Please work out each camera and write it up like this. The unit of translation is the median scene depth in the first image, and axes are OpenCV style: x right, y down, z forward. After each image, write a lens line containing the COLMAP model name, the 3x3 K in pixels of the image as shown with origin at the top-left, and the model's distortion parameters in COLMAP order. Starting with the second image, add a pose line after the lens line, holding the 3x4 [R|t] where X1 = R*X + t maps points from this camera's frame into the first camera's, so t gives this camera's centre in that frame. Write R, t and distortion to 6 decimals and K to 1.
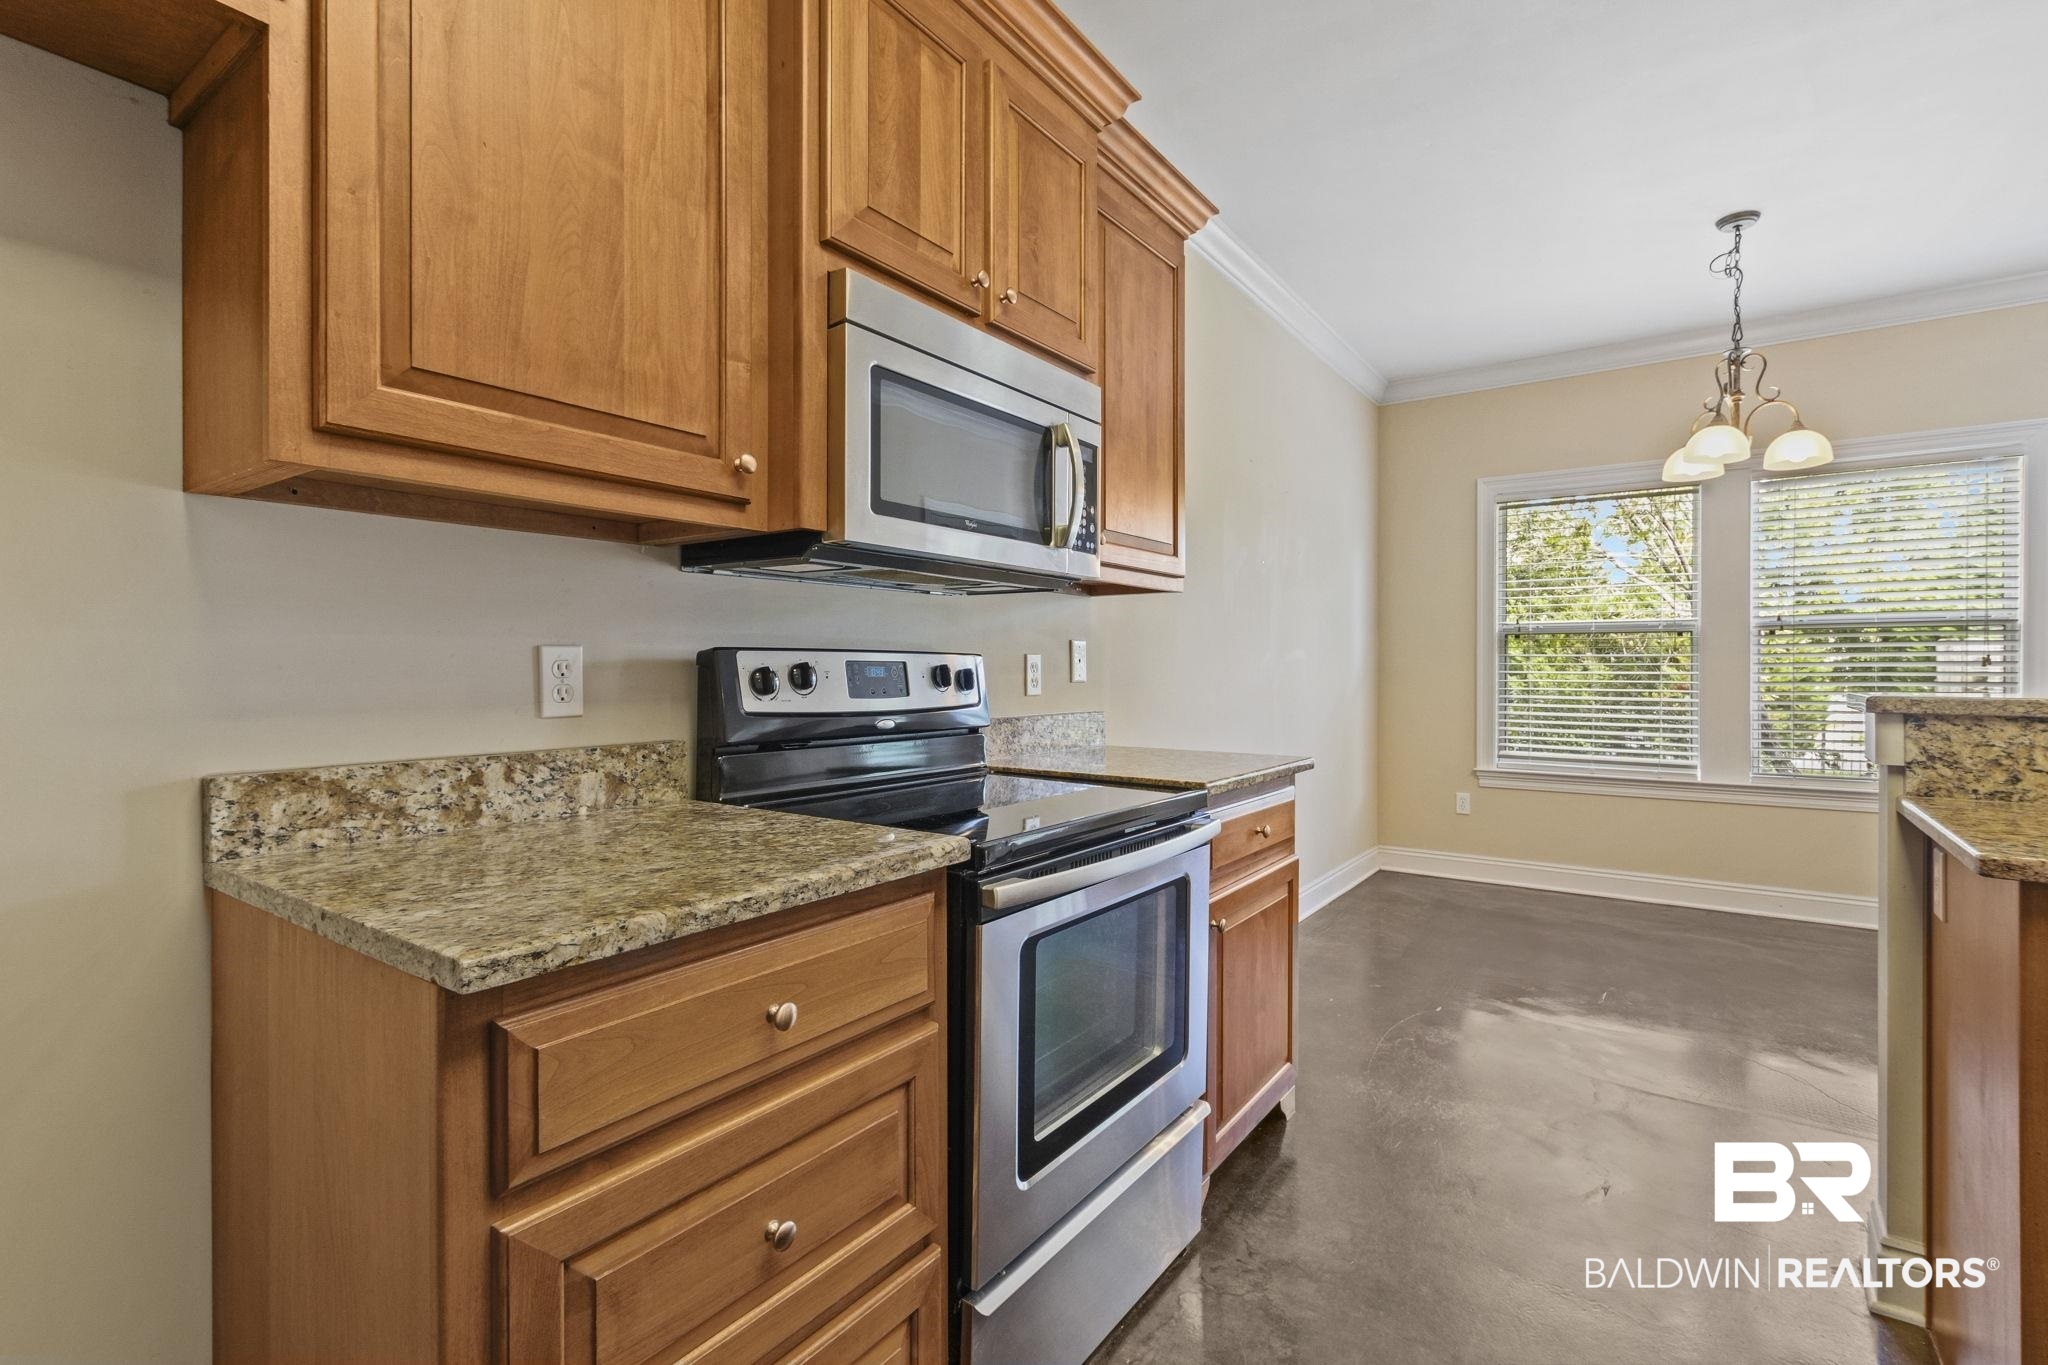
lens RADIAL K [[945.1, 0, 1014.7], [0, 945.1, 667.2], [0, 0, 1]] dist [0.004281, 0.000597]
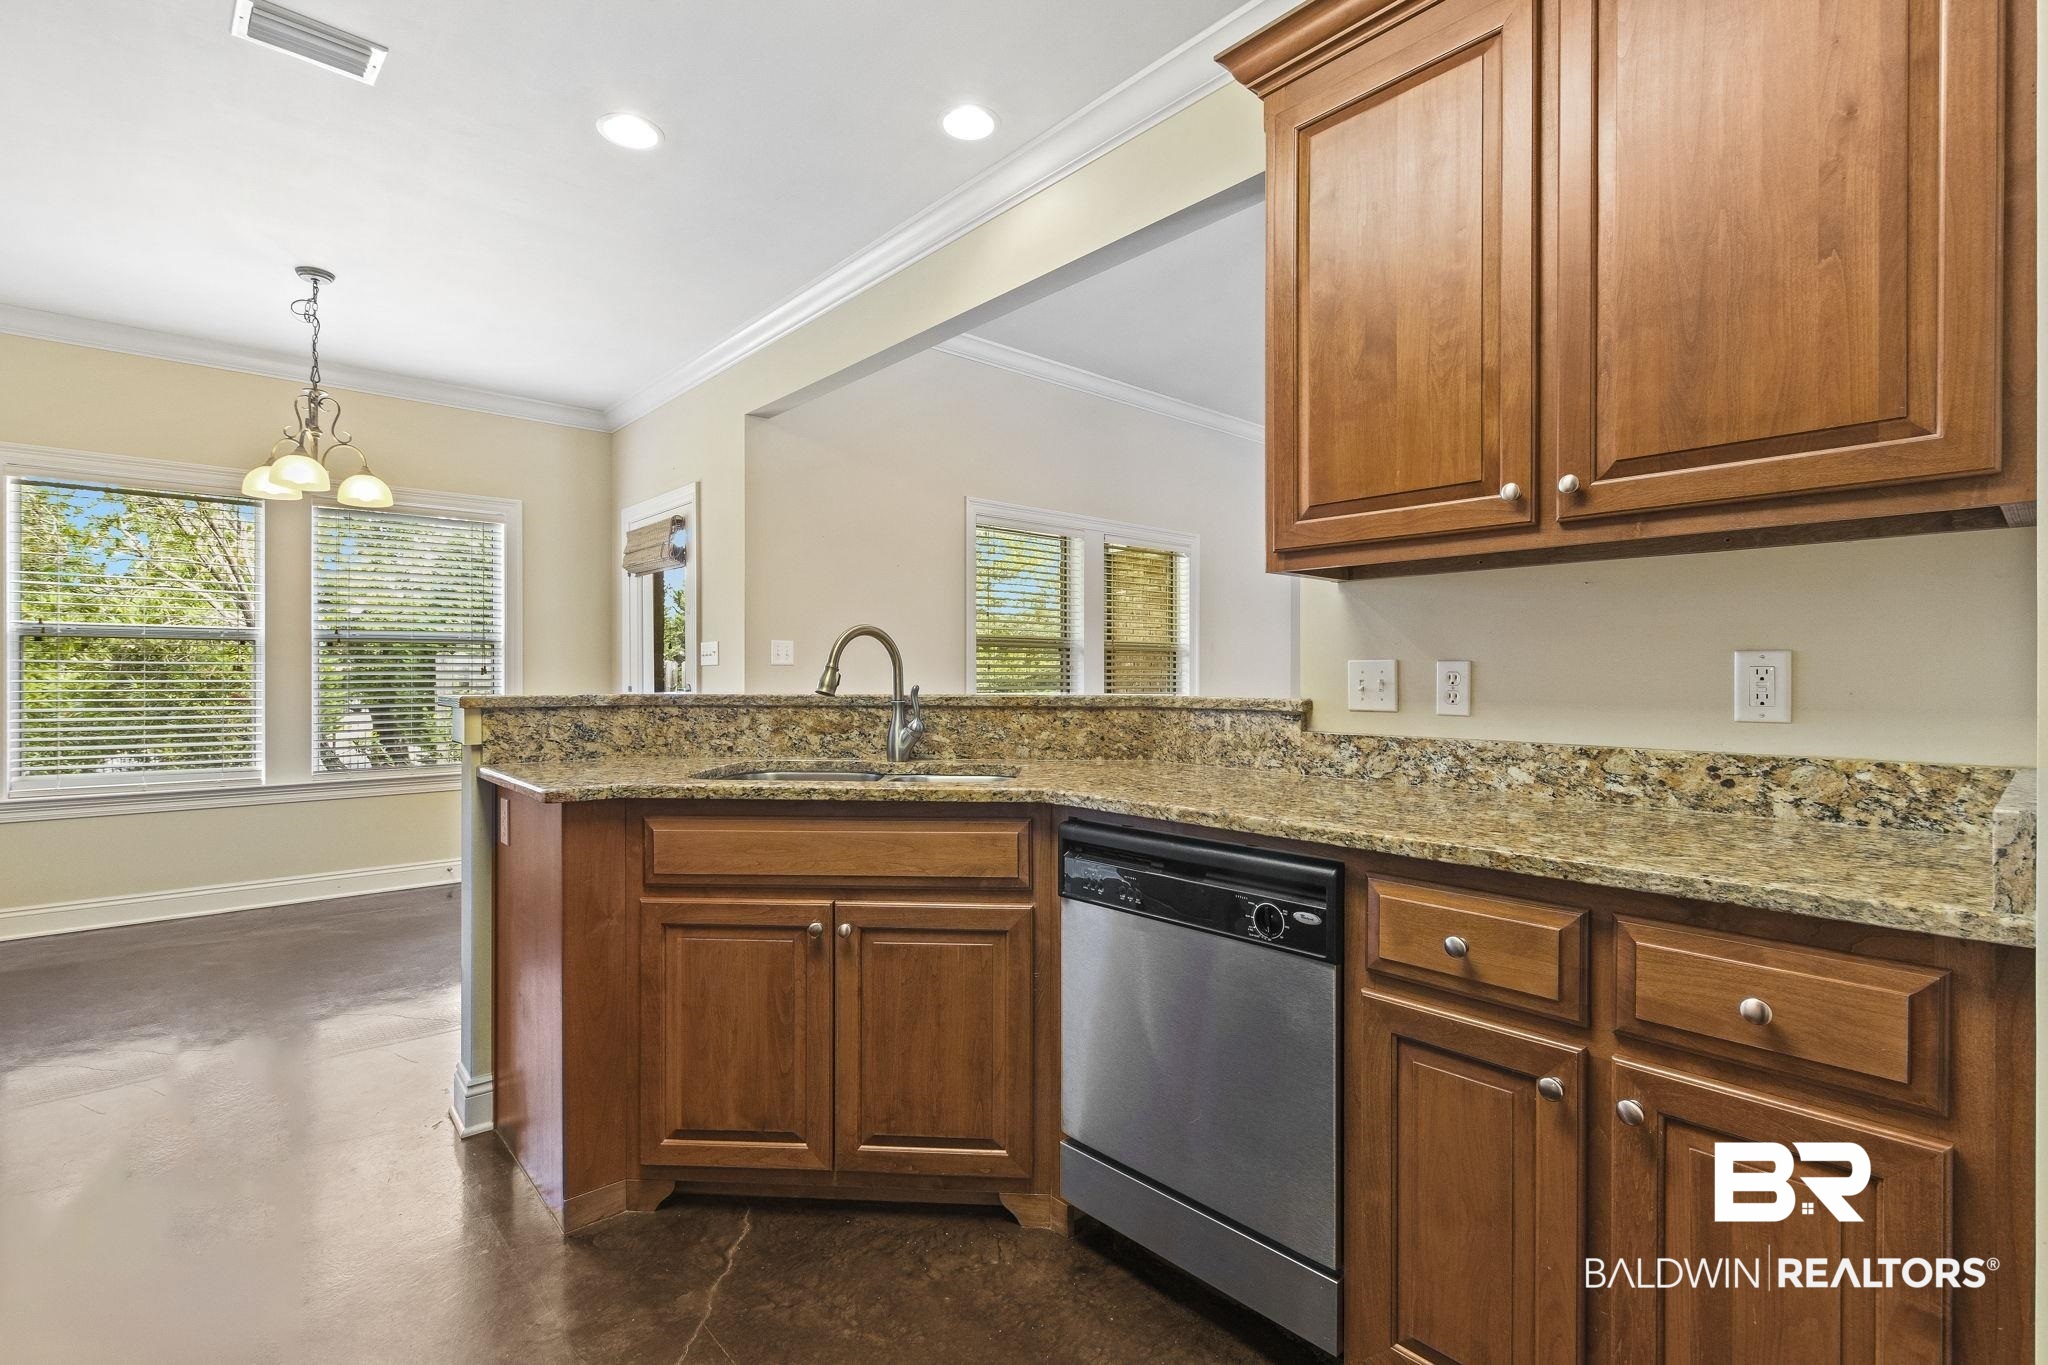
lens RADIAL K [[941.6, 0, 1018.2], [0, 941.6, 677.3], [0, 0, 1]] dist [0.003010, 0.000489]
pose [[0.226409, -0.002125, 0.974030, -0.185533], [0.000224, 0.999998, 0.002129, -0.000157], [-0.974032, -0.000264, 0.226409, -0.077745]]
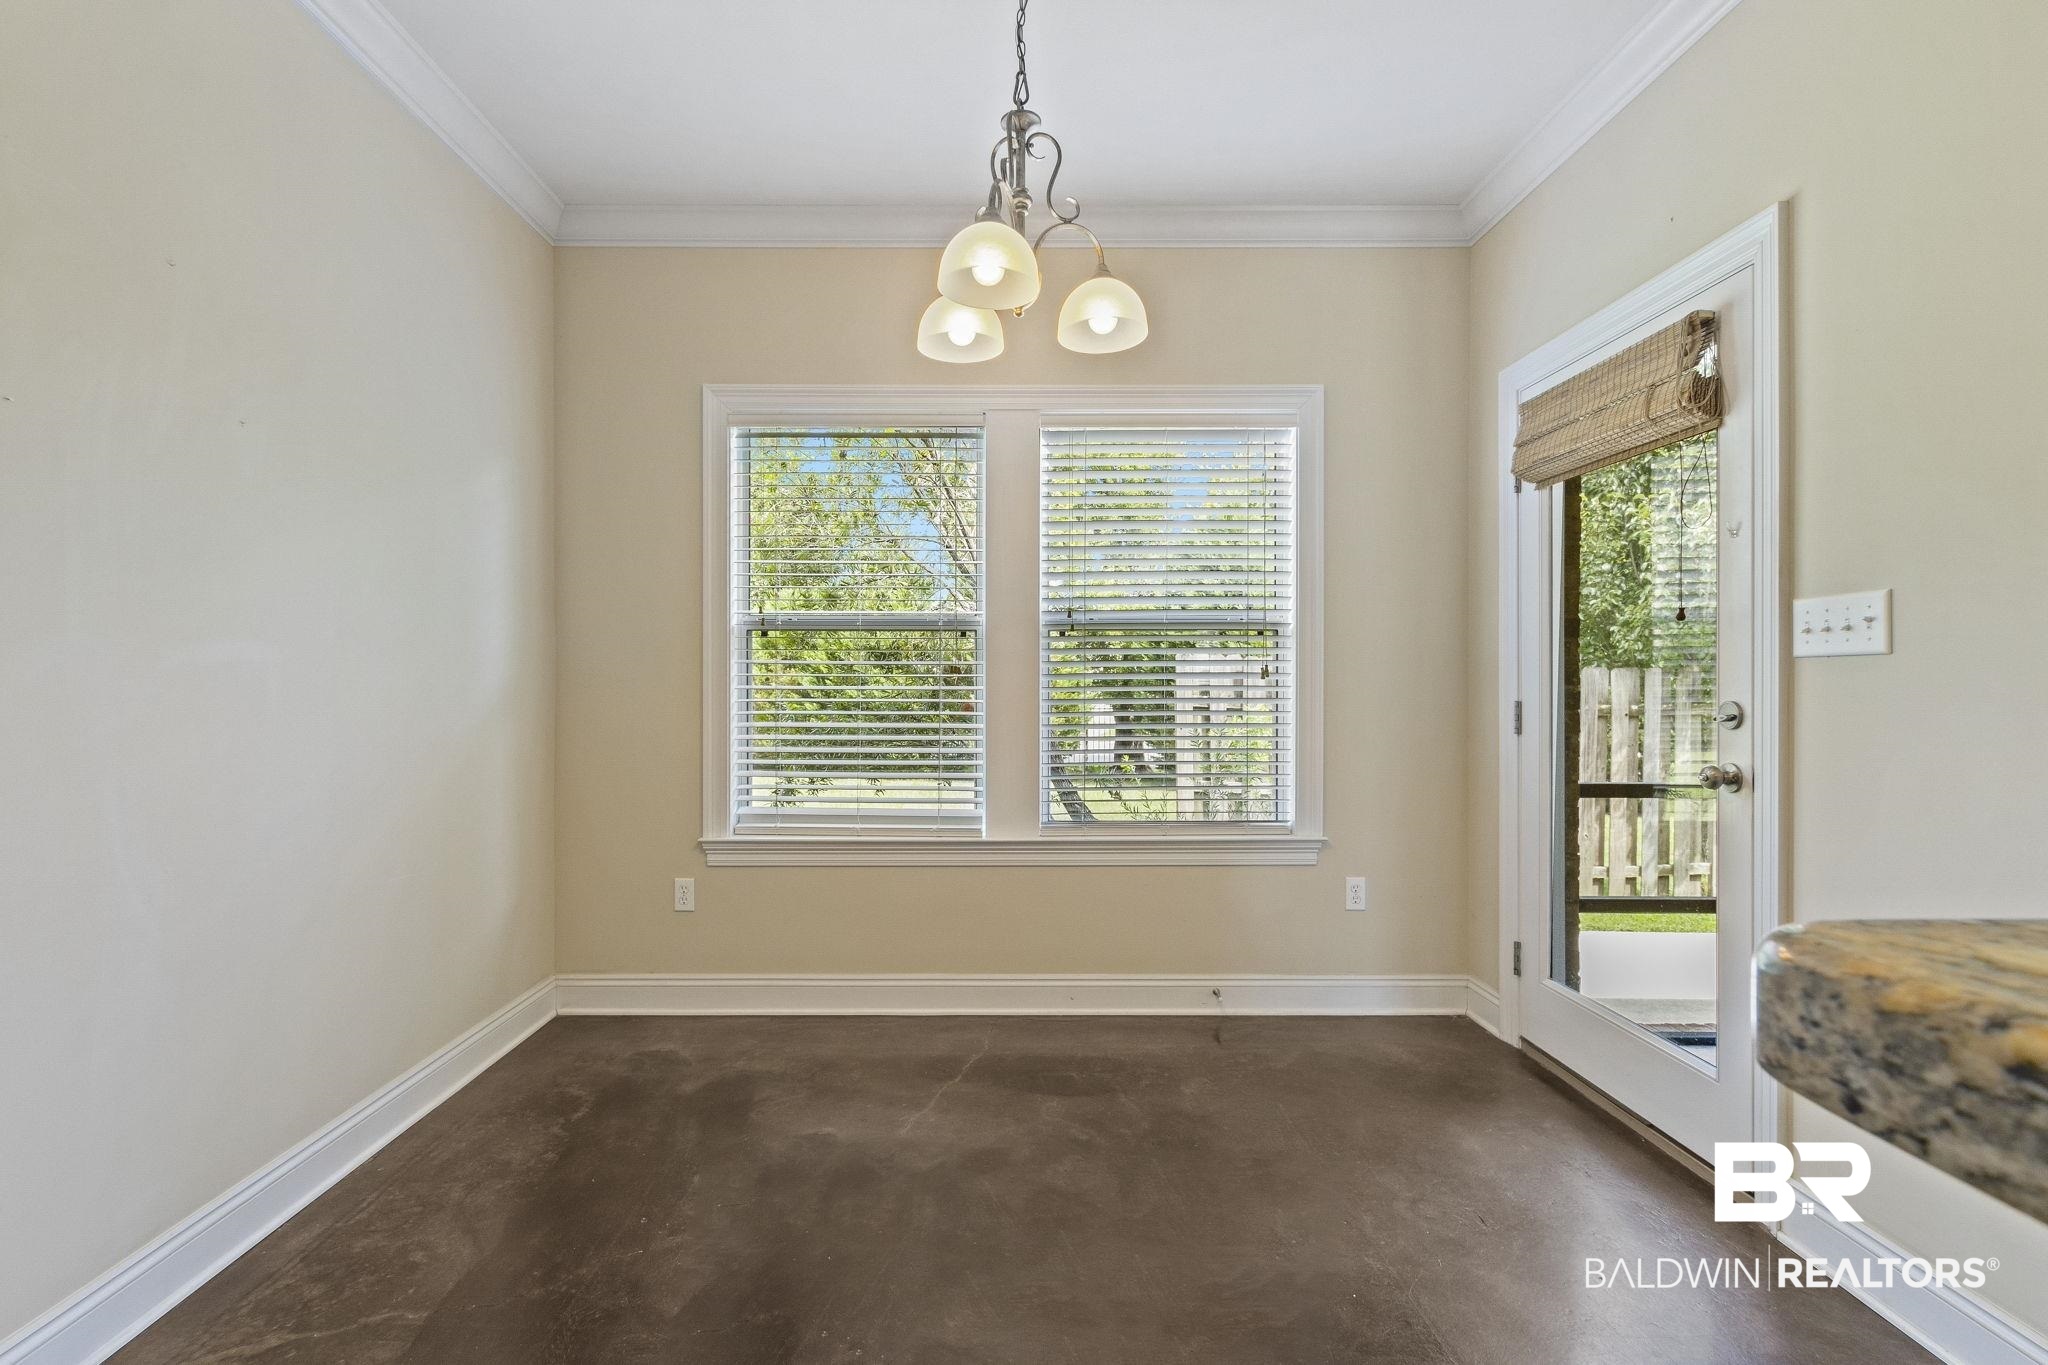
lens RADIAL K [[909.1, 0, 1010.7], [0, 909.1, 674.7], [0, 0, 1]] dist [0.001415, 0.000282]
pose [[0.809068, 0.000358, 0.587715, 0.626883], [0.000453, 0.999999, -0.001233, -0.005993], [-0.587715, 0.001263, 0.809067, 0.807701]]
